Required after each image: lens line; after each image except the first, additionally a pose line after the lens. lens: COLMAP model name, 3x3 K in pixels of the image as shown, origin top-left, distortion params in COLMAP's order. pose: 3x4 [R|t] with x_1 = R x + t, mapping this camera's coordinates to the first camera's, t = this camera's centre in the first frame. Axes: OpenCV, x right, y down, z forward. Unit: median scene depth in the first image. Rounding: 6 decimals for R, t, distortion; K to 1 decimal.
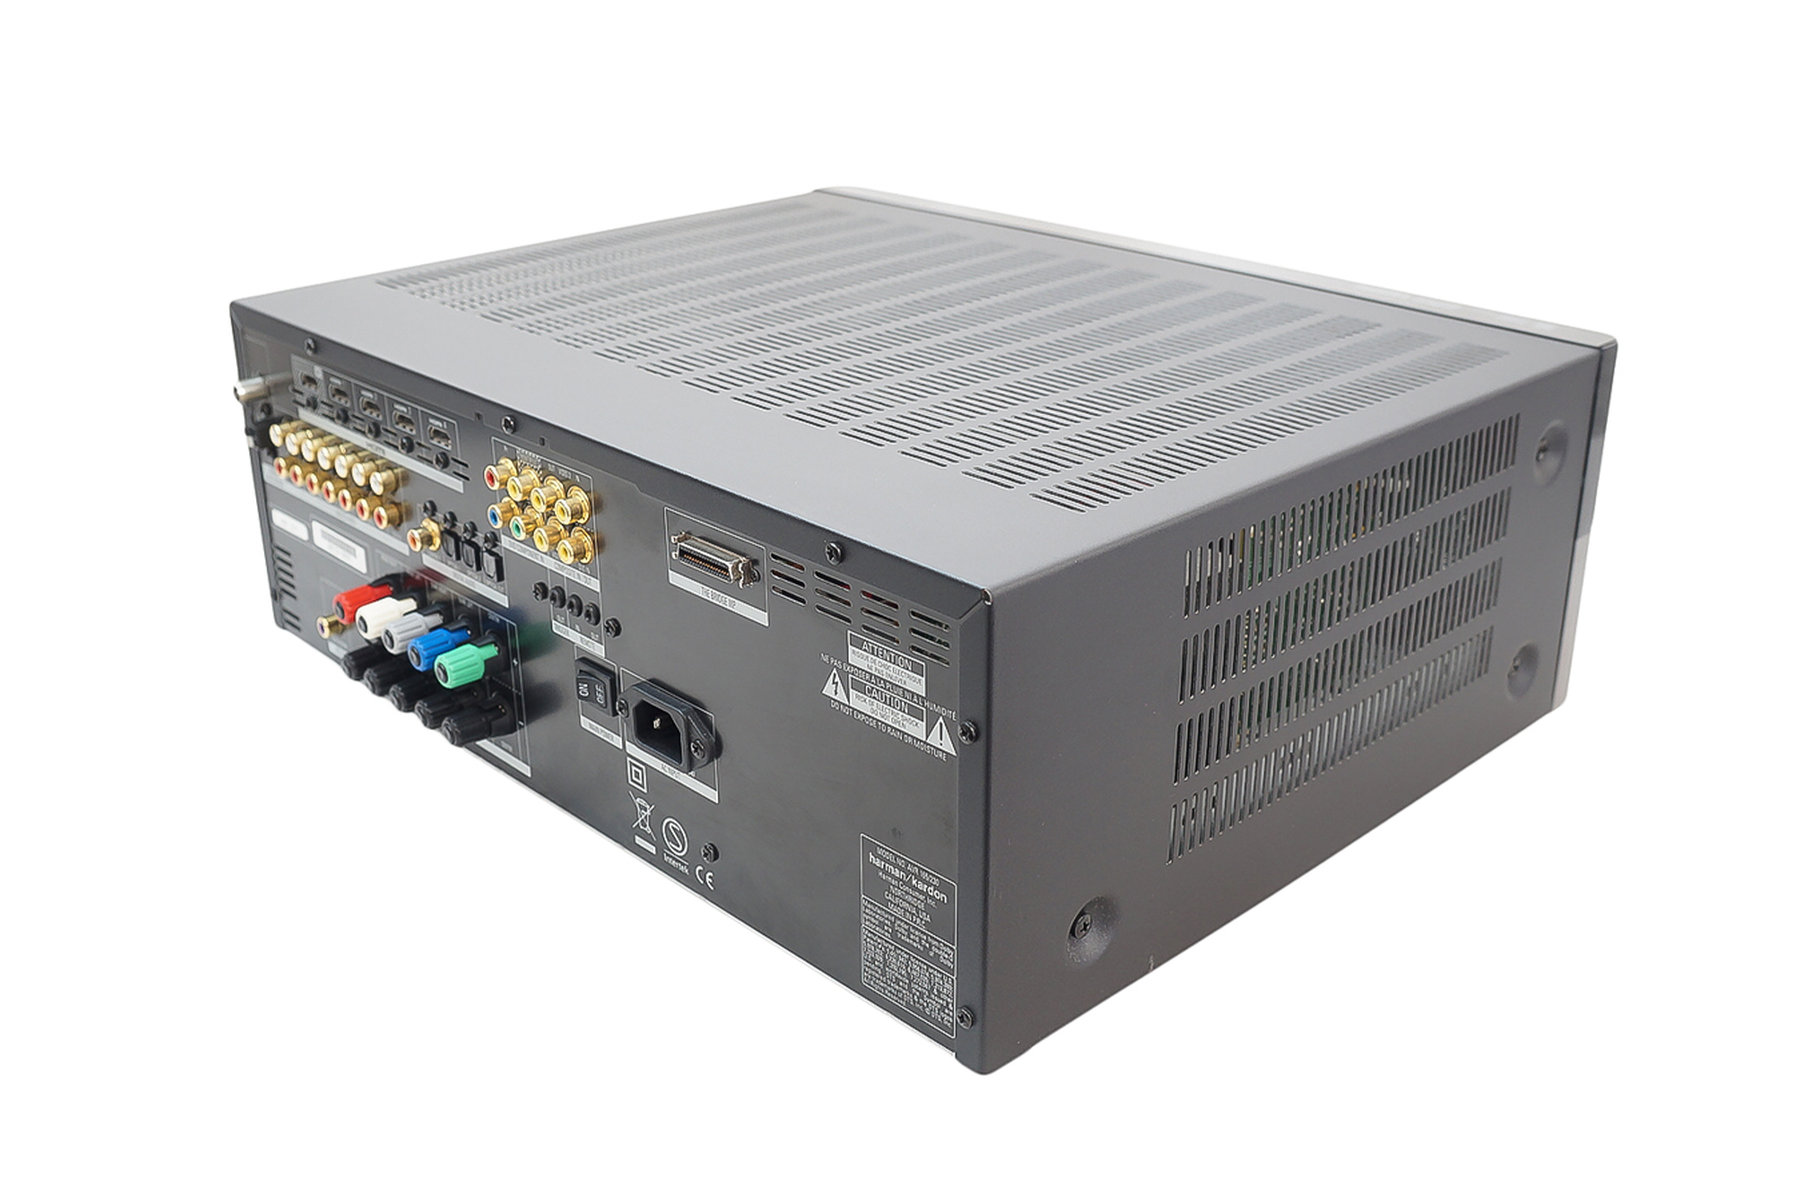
lens RADIAL K [[1839.5, 0, 900.8], [0, 1839.5, 596.9], [0, 0, 1]] dist [-0.098510, 0.000000]
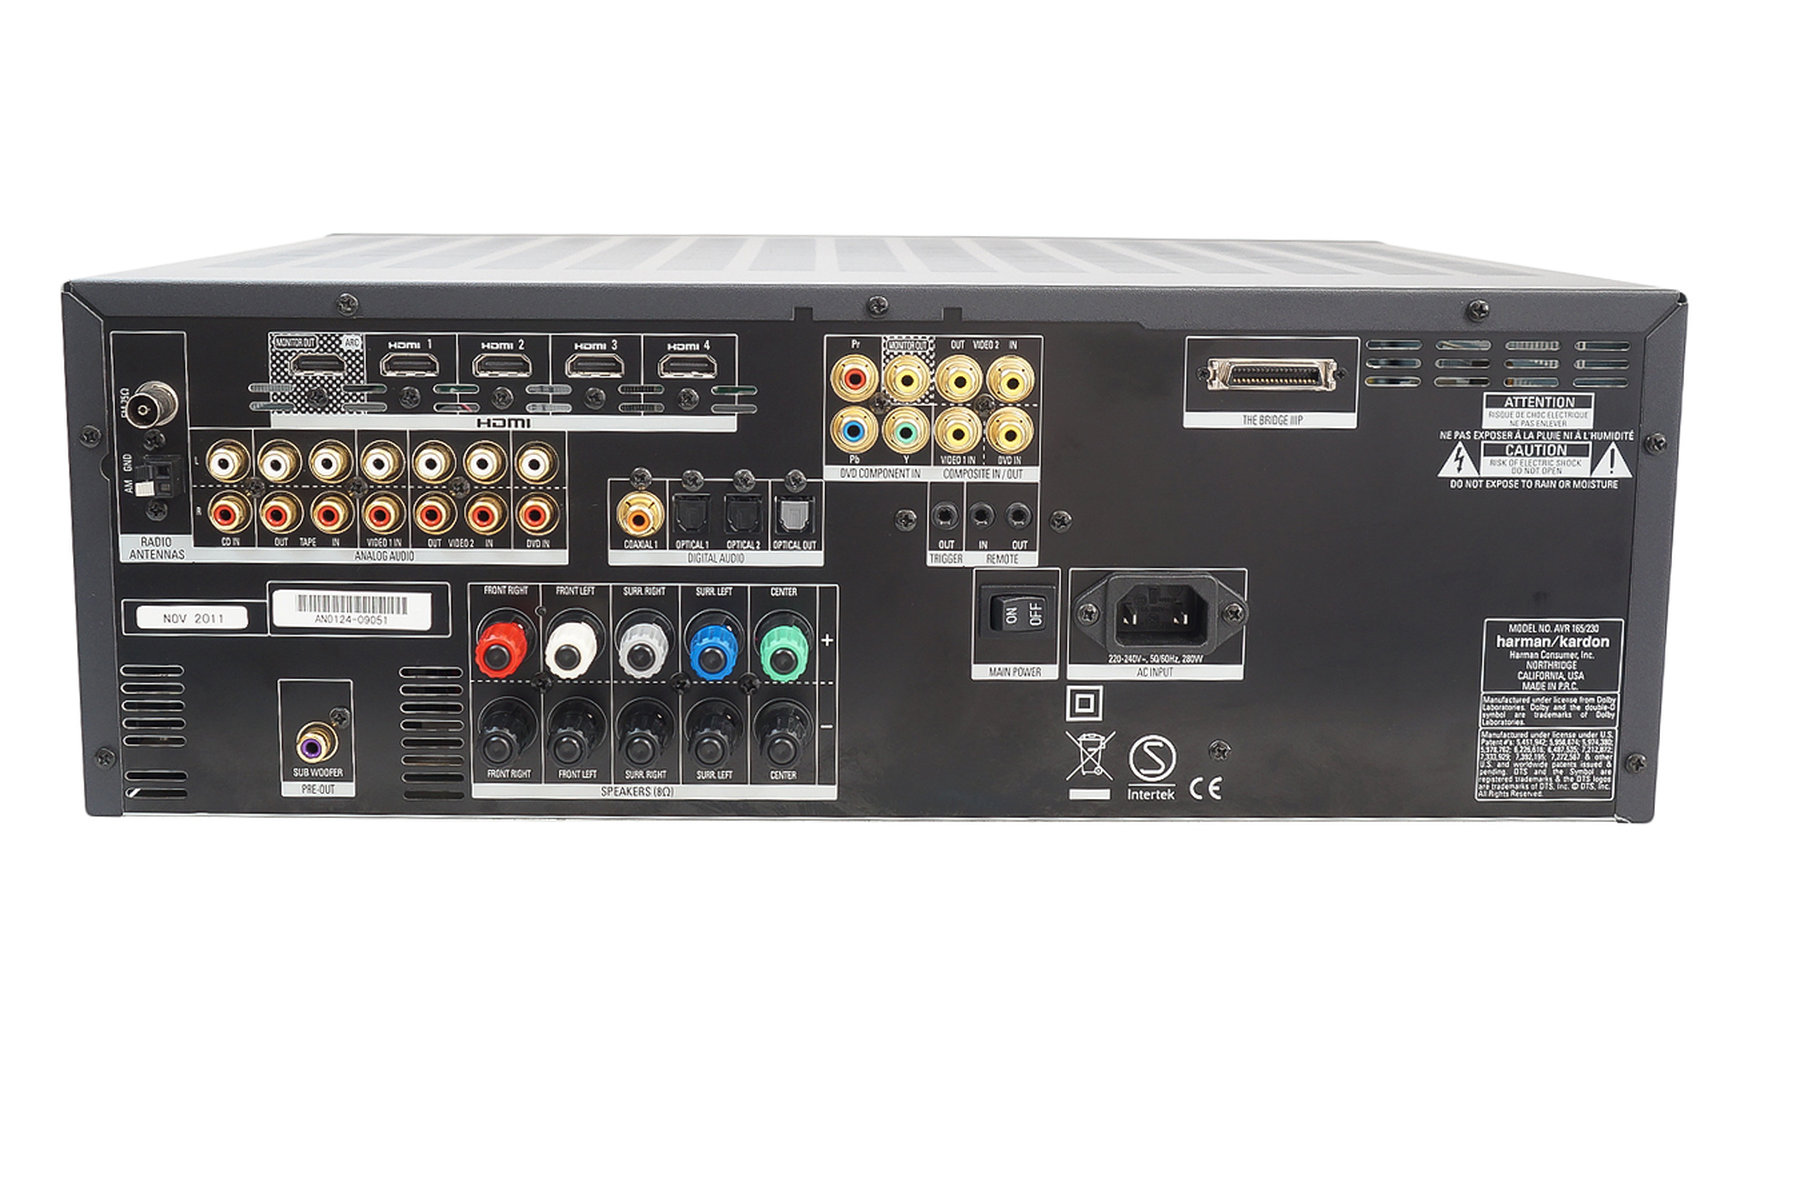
lens RADIAL K [[2441.2, 0, 899.2], [0, 2441.2, 594.8], [0, 0, 1]] dist [0.003133, 0.000000]
pose [[0.668081, -0.116528, 0.734908, -1.174607], [0.278661, 0.954968, -0.101900, 0.162416], [-0.689939, 0.272868, 0.670468, 0.352091]]
